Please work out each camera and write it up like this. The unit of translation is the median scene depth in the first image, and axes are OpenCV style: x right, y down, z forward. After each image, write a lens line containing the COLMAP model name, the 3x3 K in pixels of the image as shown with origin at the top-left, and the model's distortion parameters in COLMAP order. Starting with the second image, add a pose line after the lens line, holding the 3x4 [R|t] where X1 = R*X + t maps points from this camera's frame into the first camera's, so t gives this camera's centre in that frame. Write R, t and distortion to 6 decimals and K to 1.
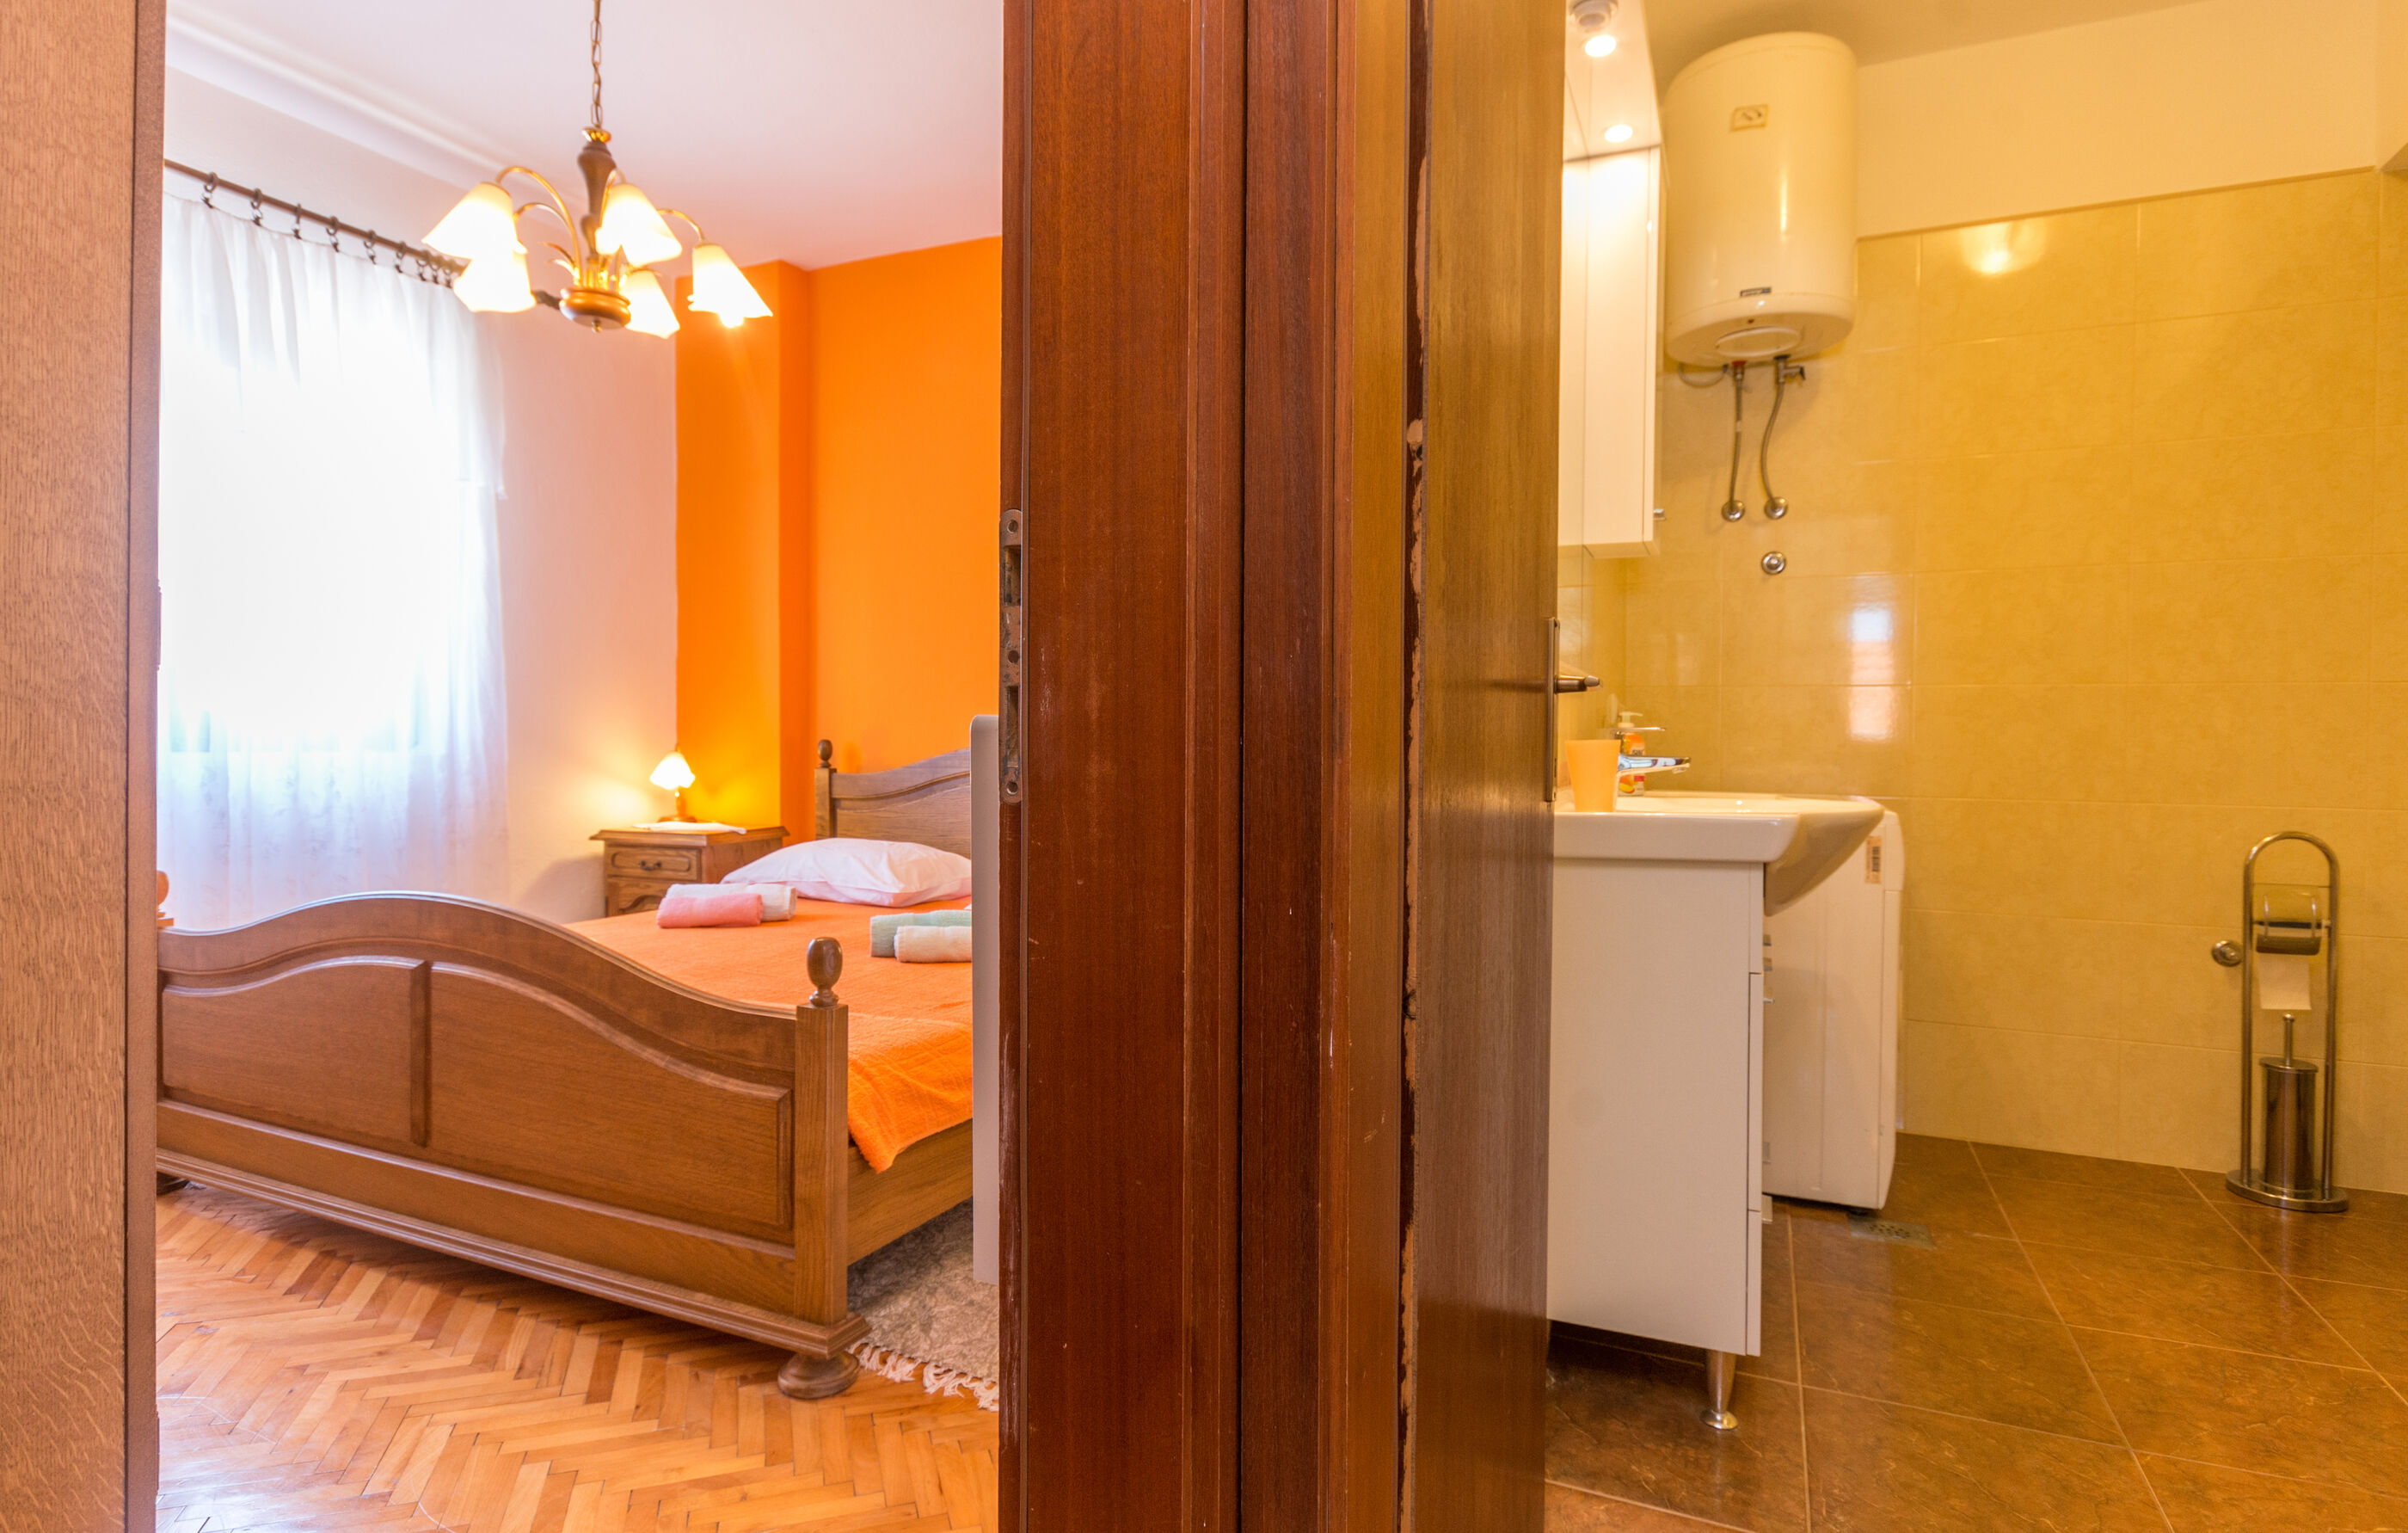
lens RADIAL K [[1265.7, 0, 1206.2], [0, 1265.7, 777.6], [0, 0, 1]] dist [0.001737, -0.007589]
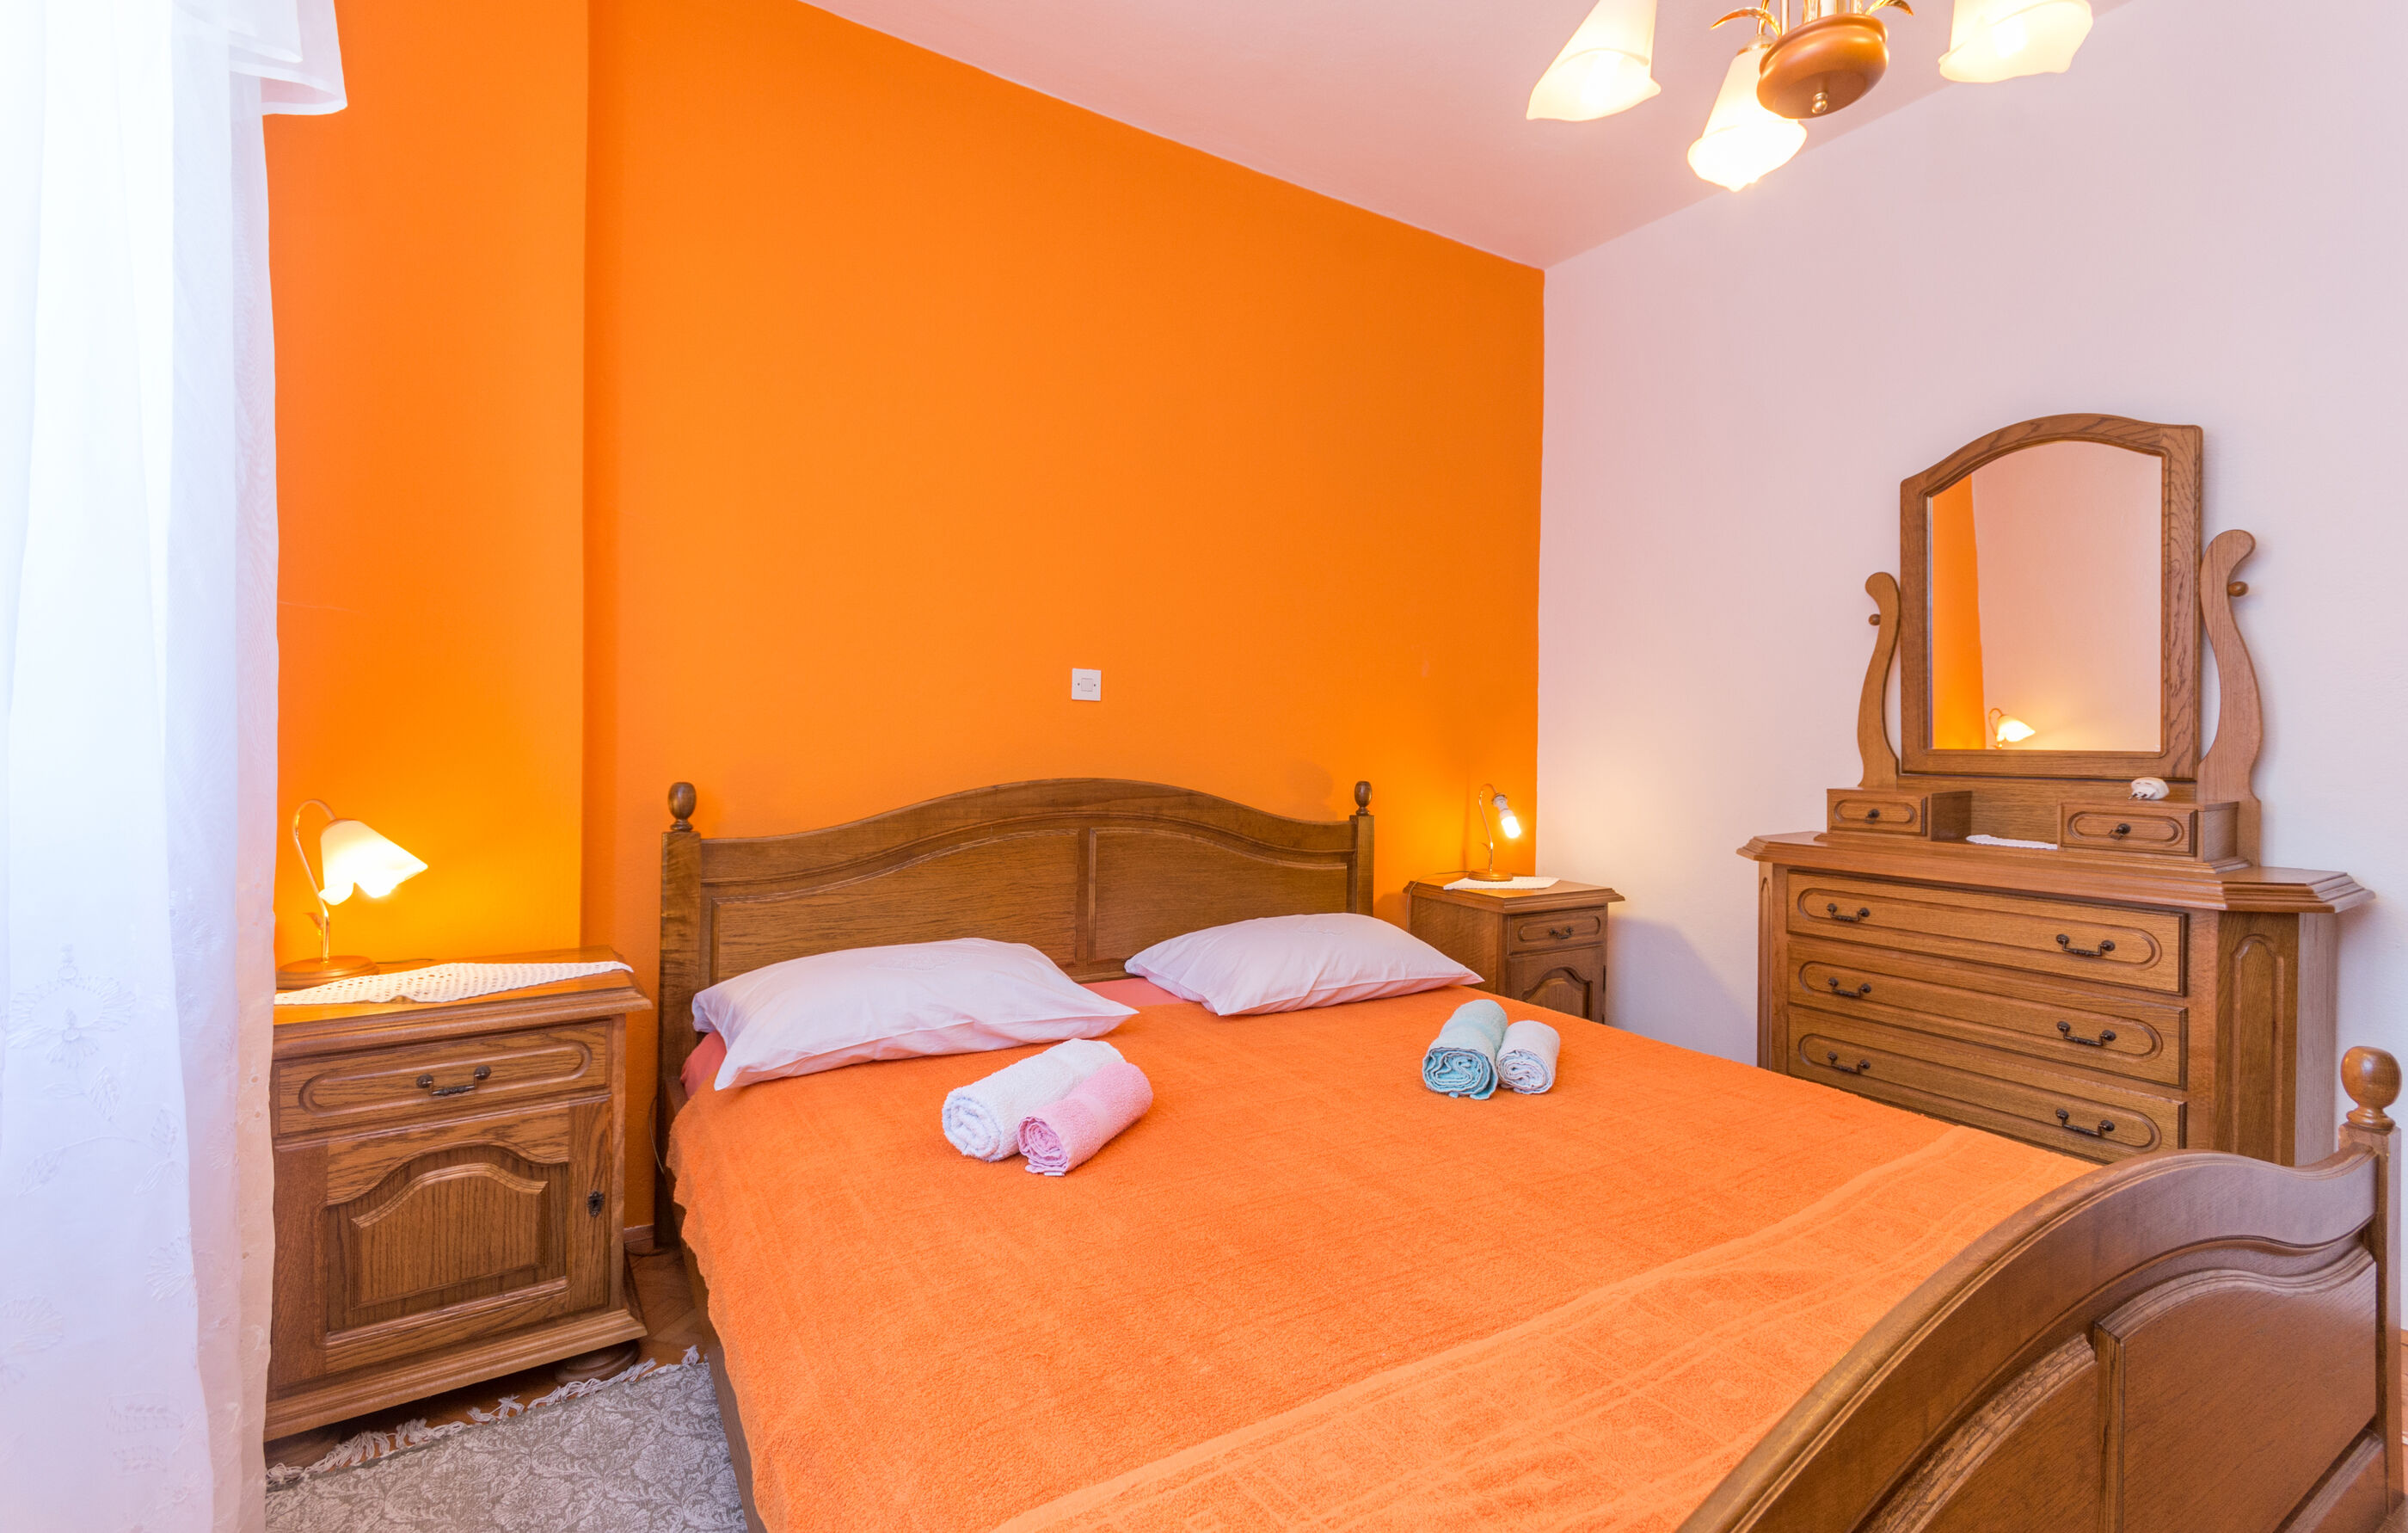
lens RADIAL K [[1059.6, 0, 1220.7], [0, 1059.6, 756.0], [0, 0, 1]] dist [0.003593, 0.000706]
pose [[0.543295, -0.011399, 0.839464, -0.603603], [0.018780, 0.999823, 0.001422, -0.040332], [-0.839332, 0.014992, 0.543413, 0.567731]]
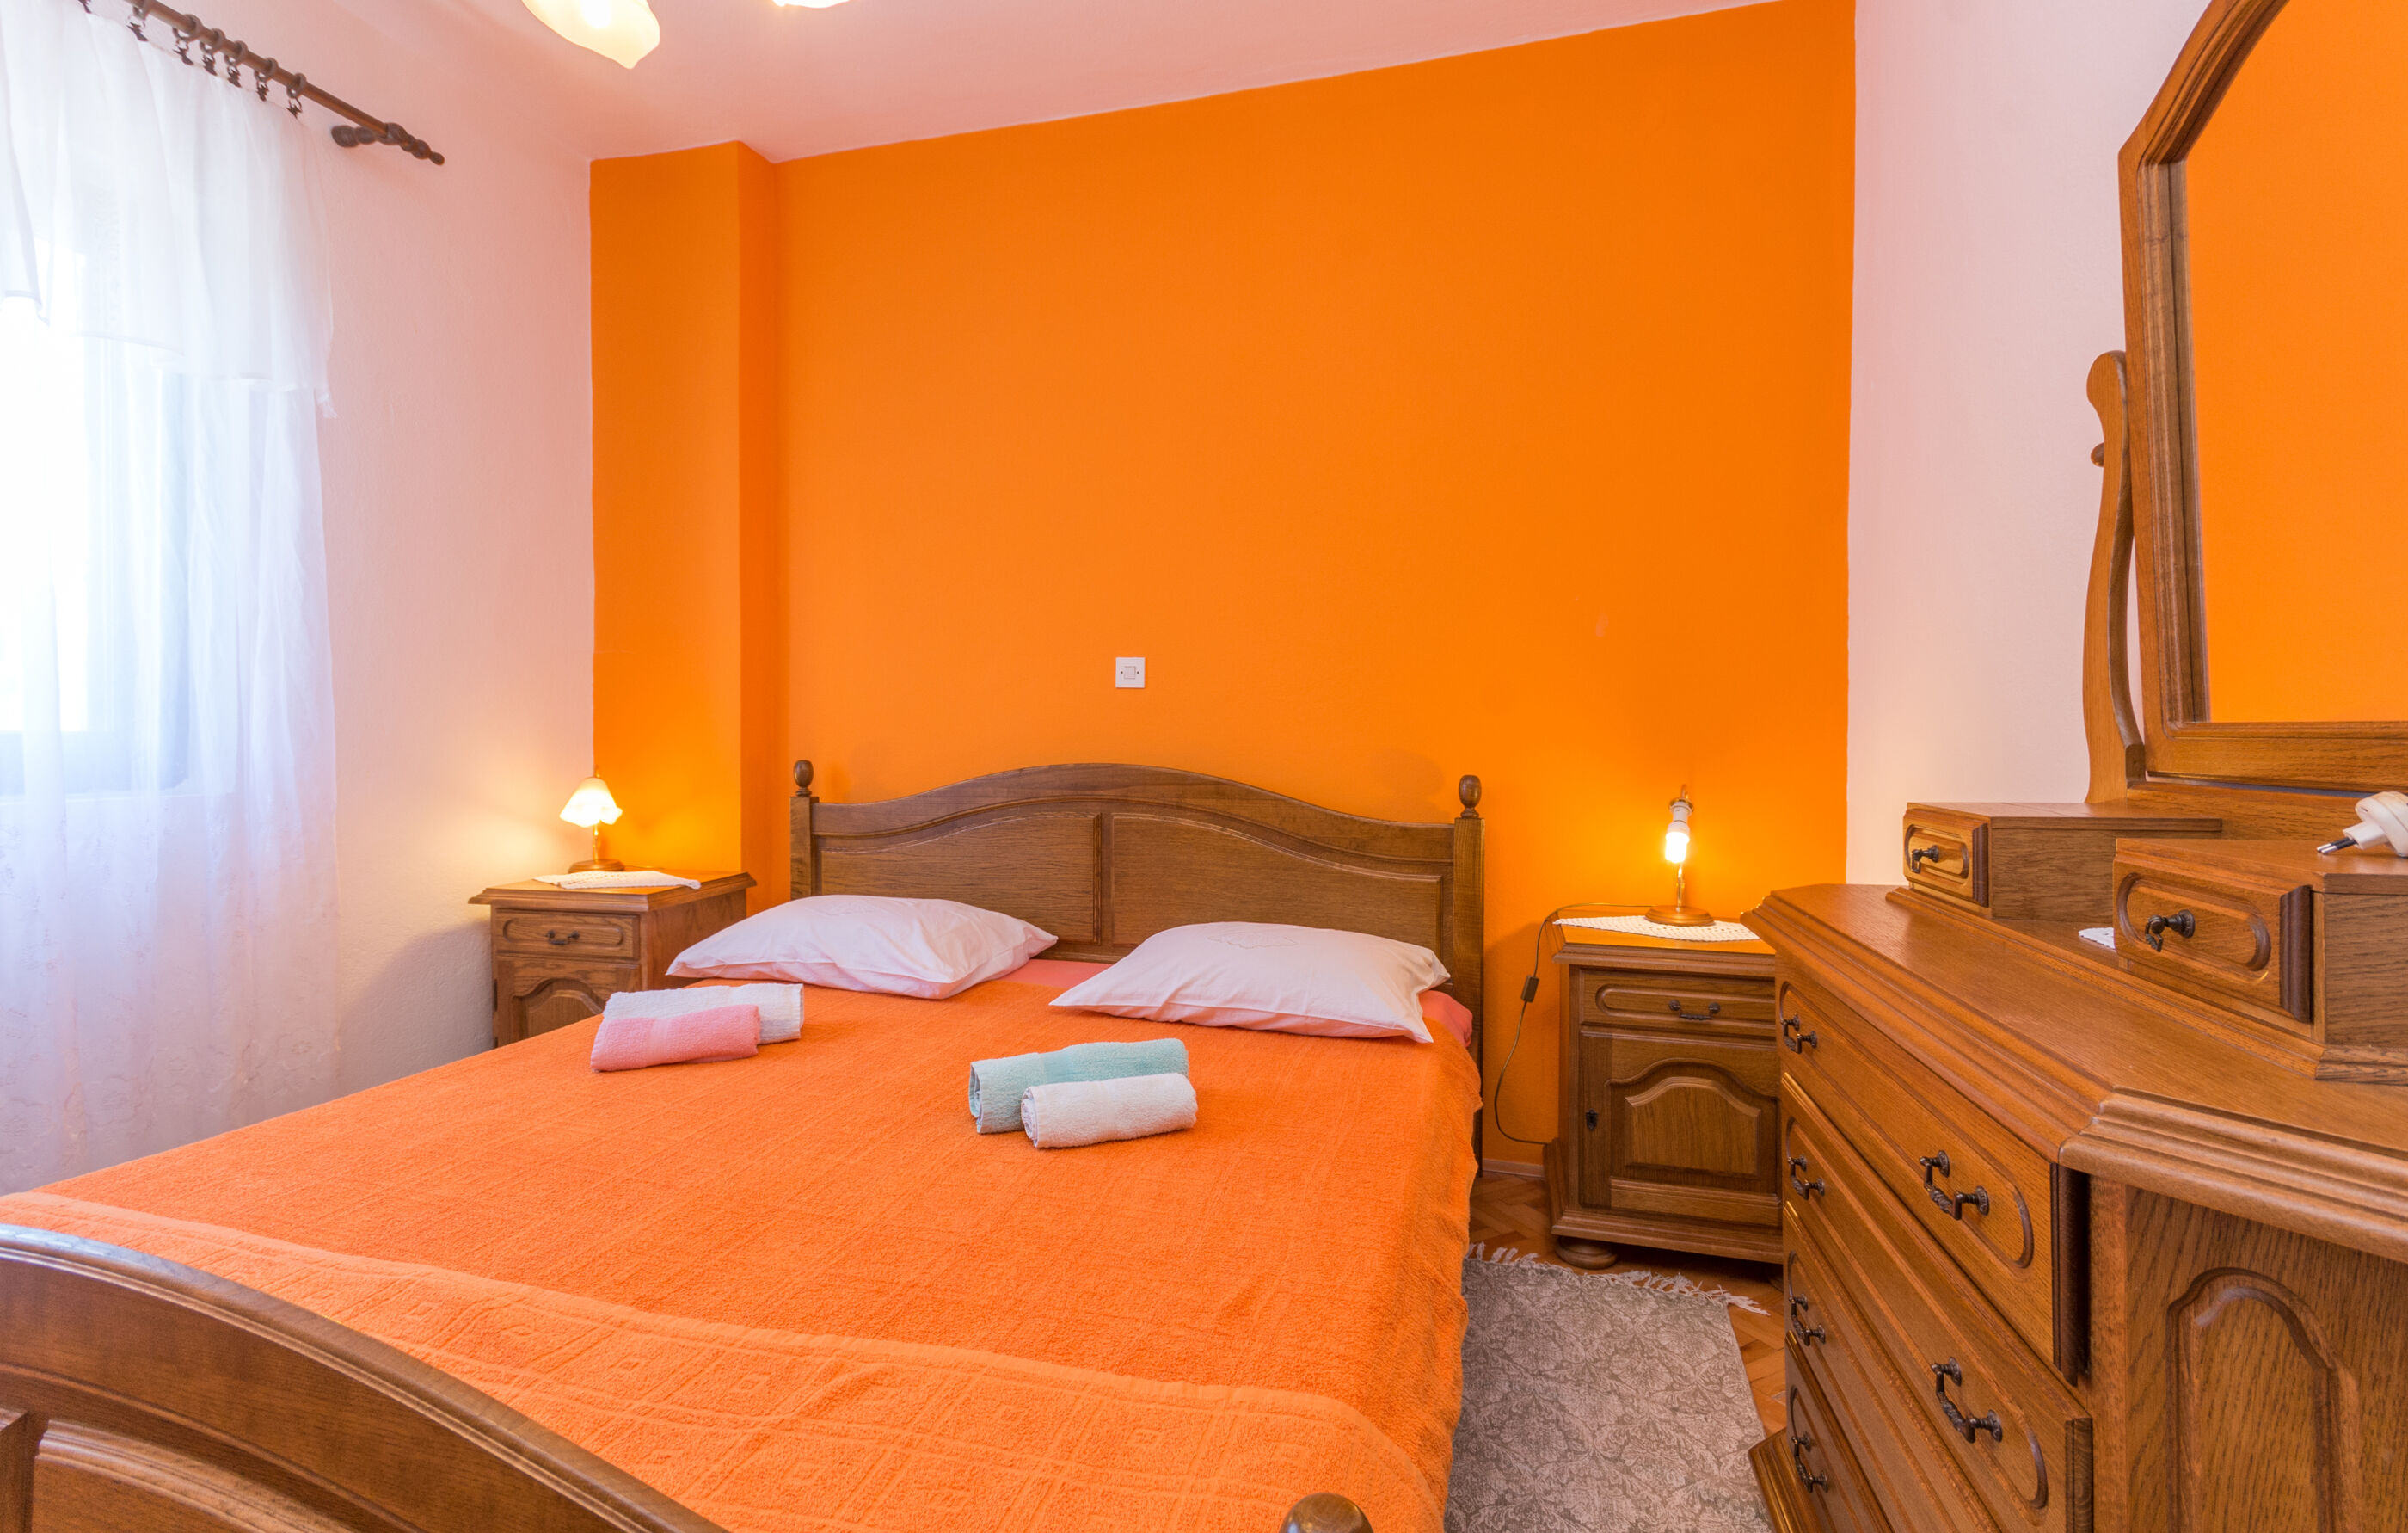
lens RADIAL K [[1059.6, 0, 1218.5], [0, 1059.6, 746.0], [0, 0, 1]] dist [0.003593, 0.000706]
pose [[0.985690, -0.005167, 0.168491, -0.168756], [0.007968, 0.999841, -0.015955, -0.027902], [-0.168382, 0.017069, 0.985574, 0.332070]]
